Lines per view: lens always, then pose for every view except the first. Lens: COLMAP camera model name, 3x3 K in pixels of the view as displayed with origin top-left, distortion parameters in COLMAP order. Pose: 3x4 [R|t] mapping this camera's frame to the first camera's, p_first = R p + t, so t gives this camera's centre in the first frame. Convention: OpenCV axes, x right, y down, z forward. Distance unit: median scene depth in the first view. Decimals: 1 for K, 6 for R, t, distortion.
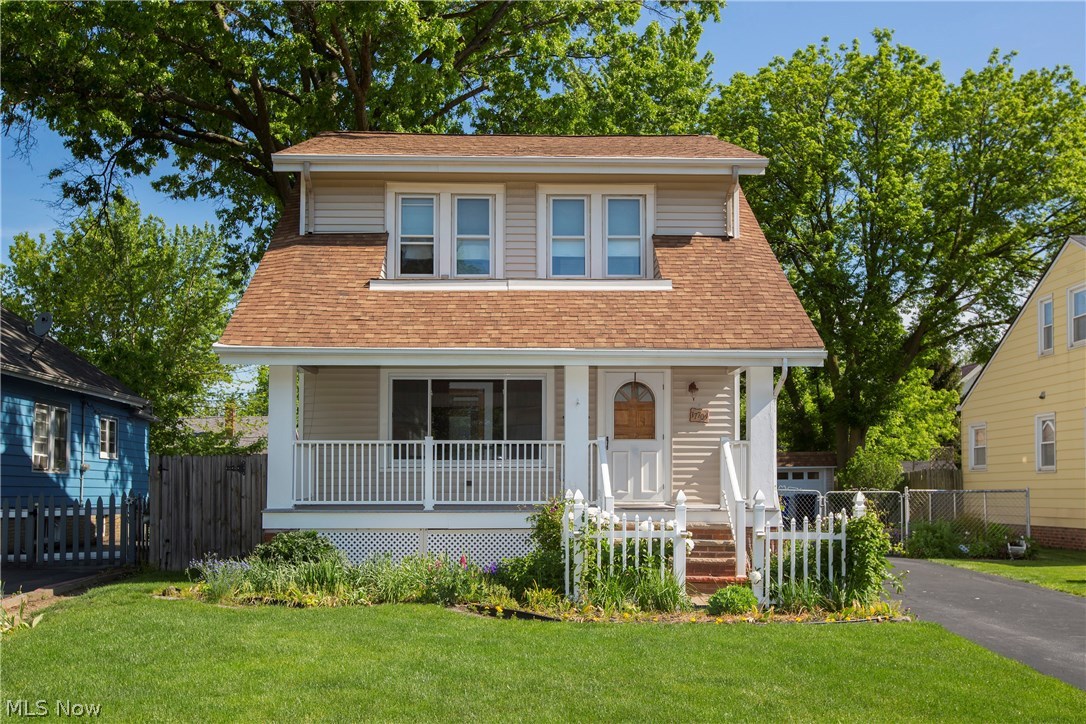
lens RADIAL K [[1041.4, 0, 544.5], [0, 1041.4, 461.2], [0, 0, 1]] dist [0.018805, 0.022723]
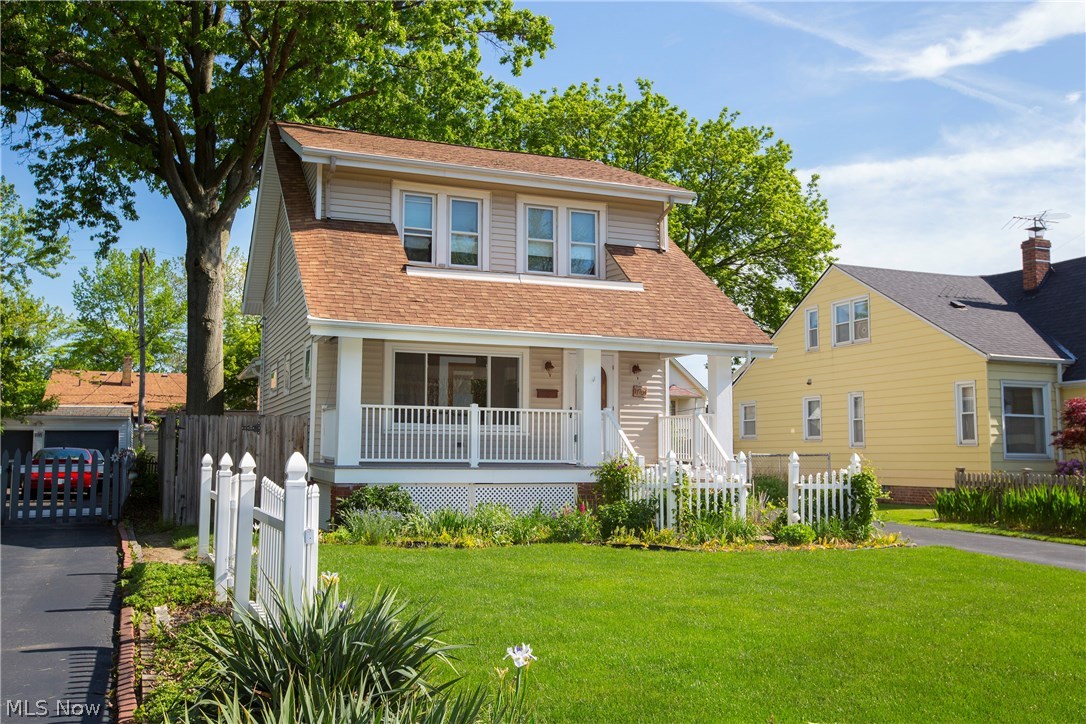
lens RADIAL K [[984.7, 0, 528.9], [0, 984.7, 369.2], [0, 0, 1]] dist [0.009687, 0.015684]
pose [[0.941051, 0.036445, 0.336296, -0.367335], [-0.016817, 0.997990, -0.061094, 0.003306], [-0.337847, 0.051837, 0.939773, -0.054973]]
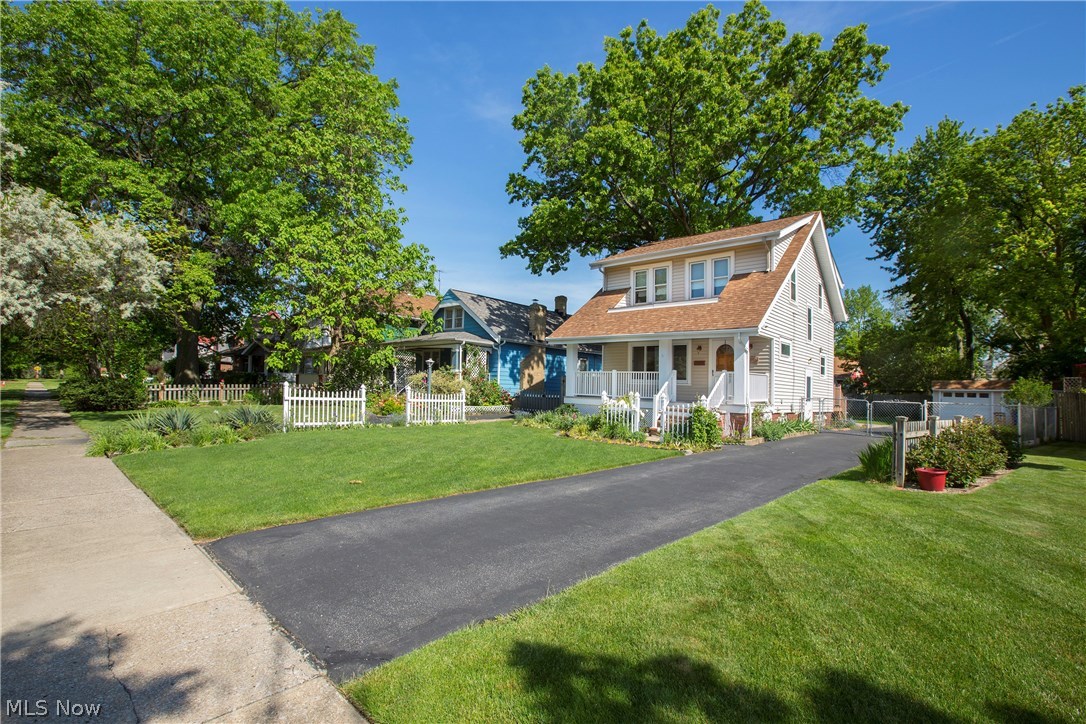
lens RADIAL K [[524.3, 0, 543.0], [0, 524.3, 362.0], [0, 0, 1]] dist [-0.031762, 0.001093]
pose [[0.697579, -0.009893, -0.716440, 0.593002], [-0.012938, 0.999568, -0.026400, -0.006901], [0.716391, 0.027685, 0.697149, -0.011106]]
